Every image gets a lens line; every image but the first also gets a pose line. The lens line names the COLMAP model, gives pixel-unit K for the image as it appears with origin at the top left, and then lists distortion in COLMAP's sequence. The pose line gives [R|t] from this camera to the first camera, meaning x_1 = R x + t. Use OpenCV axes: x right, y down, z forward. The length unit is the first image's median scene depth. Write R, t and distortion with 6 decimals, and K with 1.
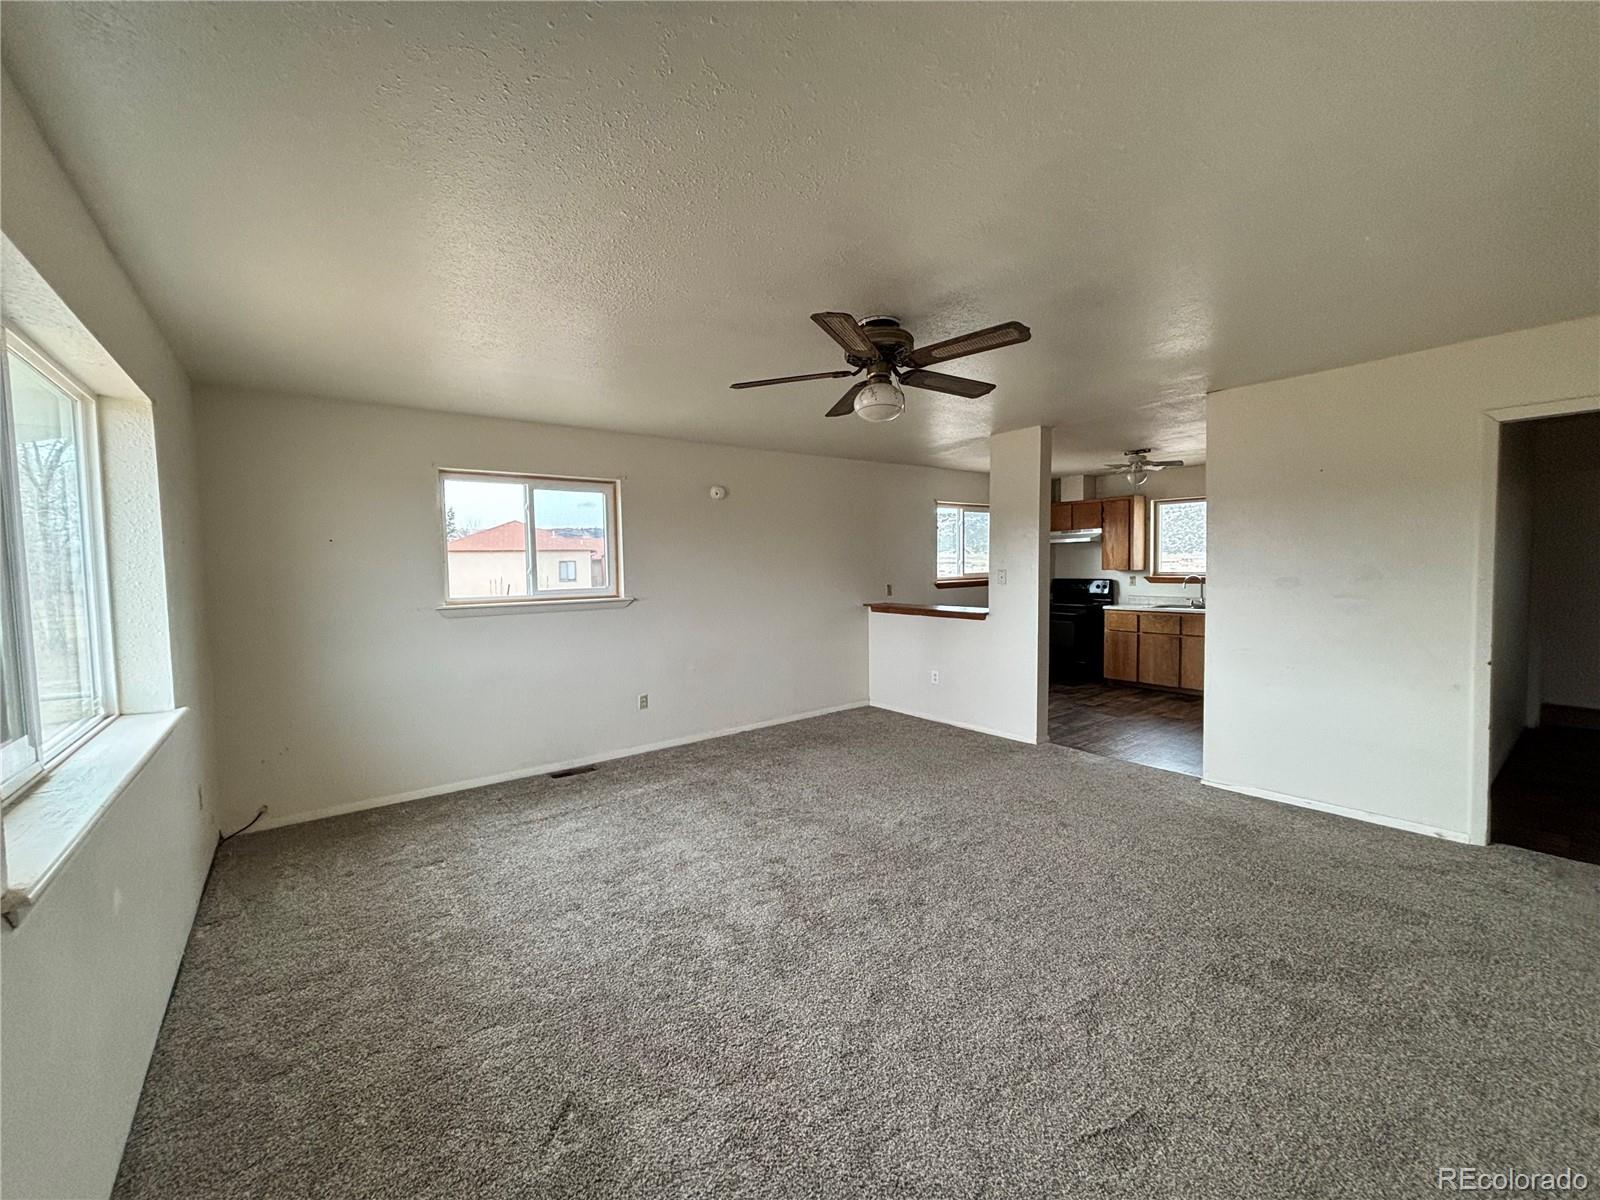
lens RADIAL K [[643.1, 0, 800.0], [0, 643.1, 600.0], [0, 0, 1]] dist [0.002133, 0.000376]
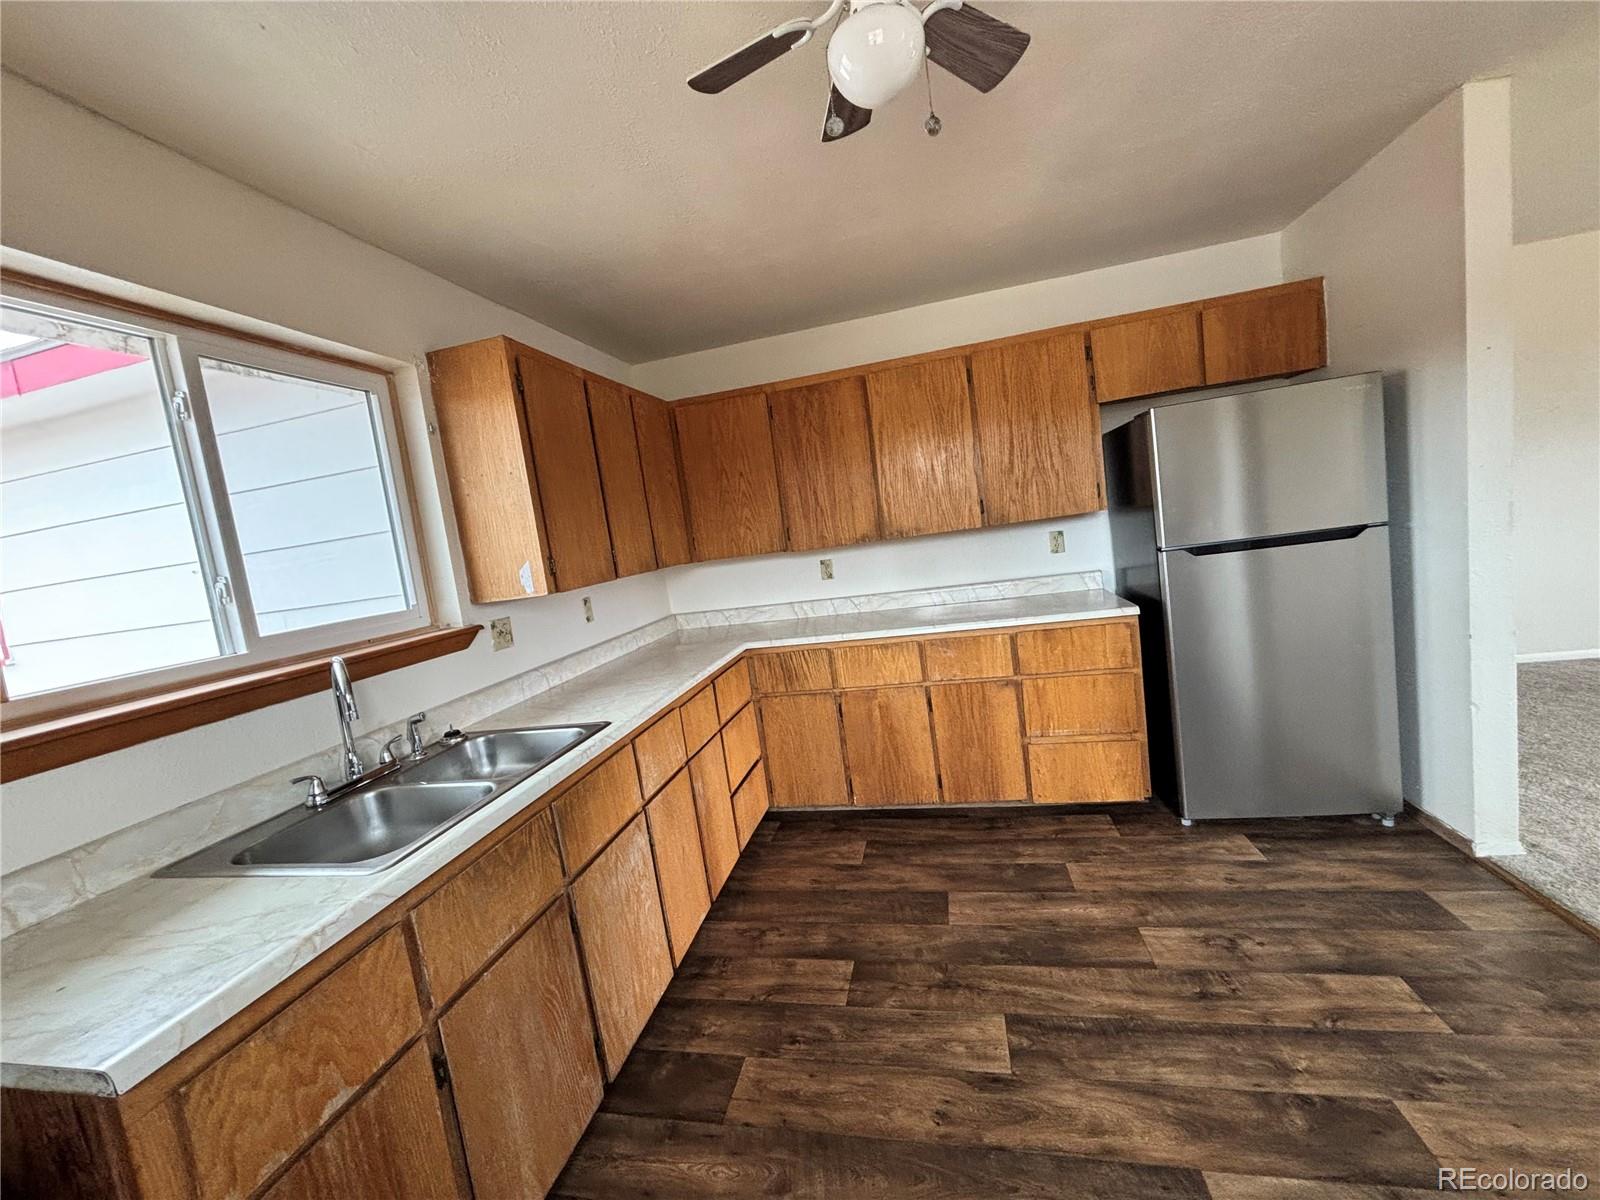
lens RADIAL K [[643.1, 0, 800.0], [0, 643.1, 600.0], [0, 0, 1]] dist [0.002133, 0.000376]
pose [[-0.634143, 0.017294, 0.773022, 0.449156], [0.183923, 0.974428, 0.129080, -0.074465], [-0.751022, 0.224032, -0.621108, 1.326407]]
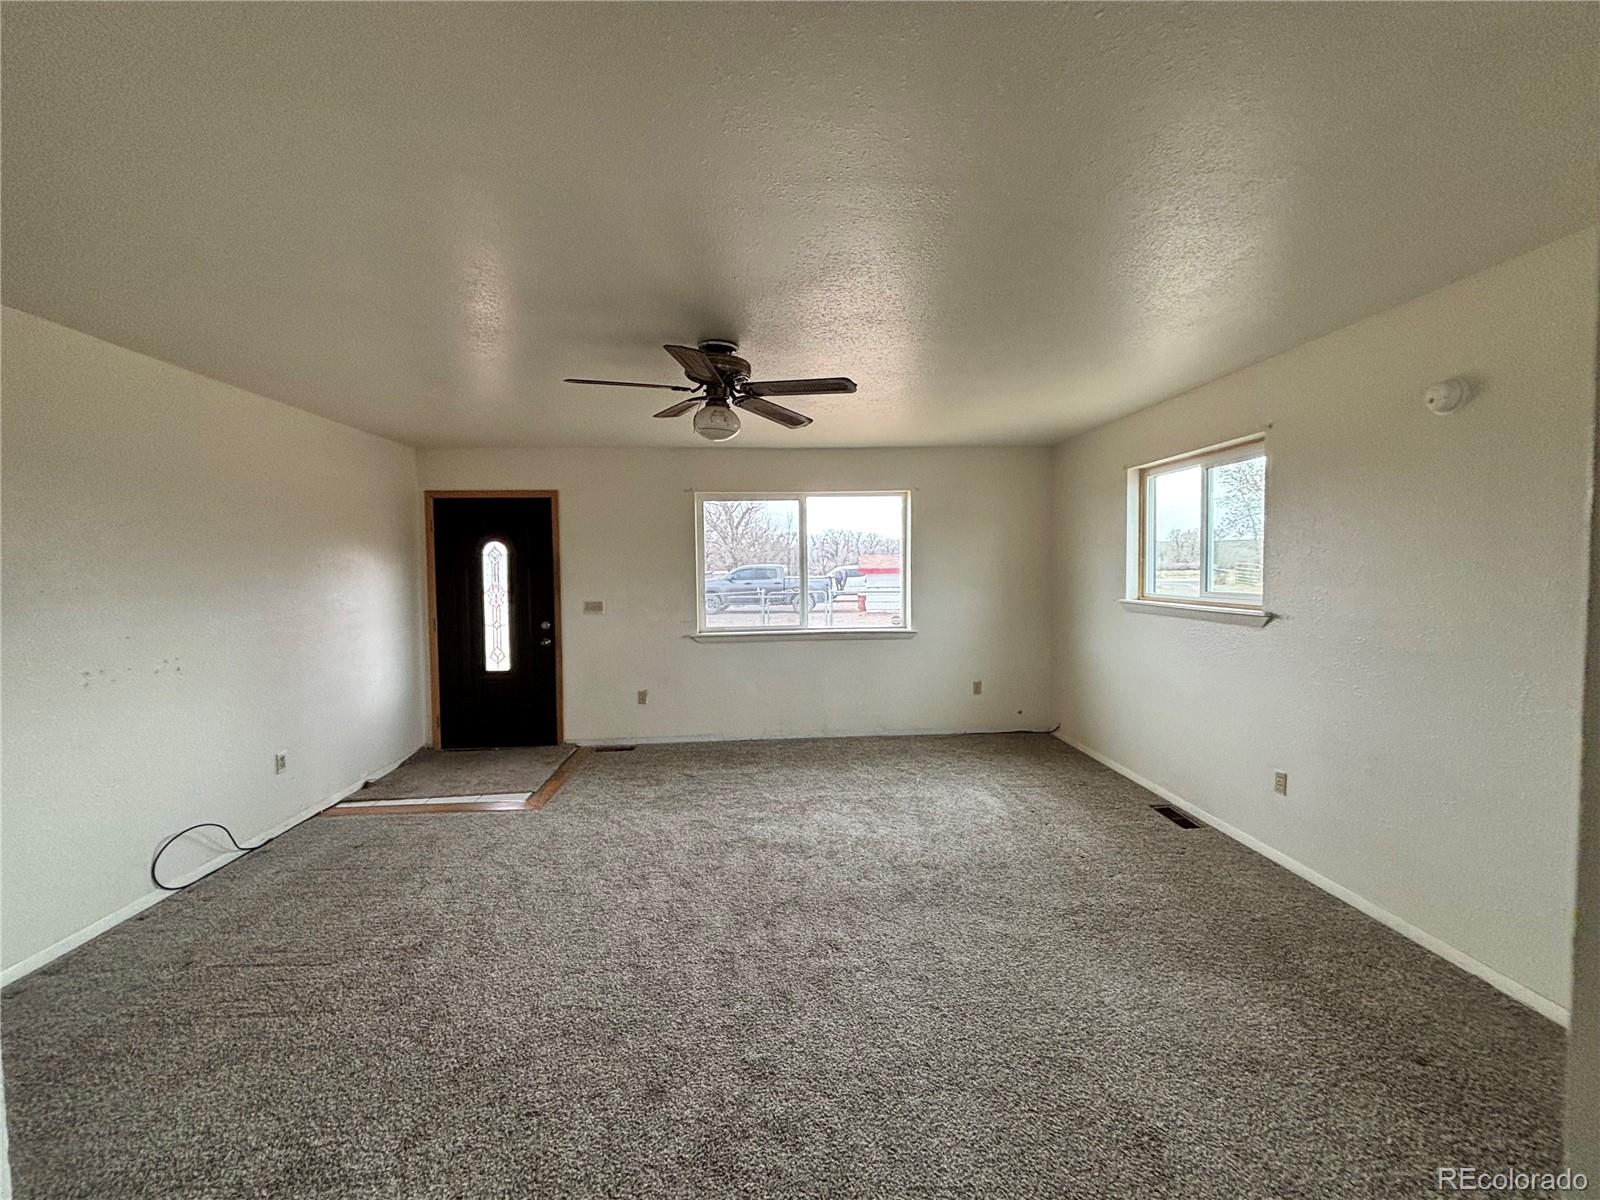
lens RADIAL K [[653.5, 0, 800.0], [0, 653.5, 600.0], [0, 0, 1]] dist [-0.000069, -0.000391]
pose [[-0.552898, 0.070188, -0.830287, 0.492895], [-0.021182, 0.994940, 0.098211, -0.064914], [0.832979, 0.071888, -0.548614, 0.884203]]
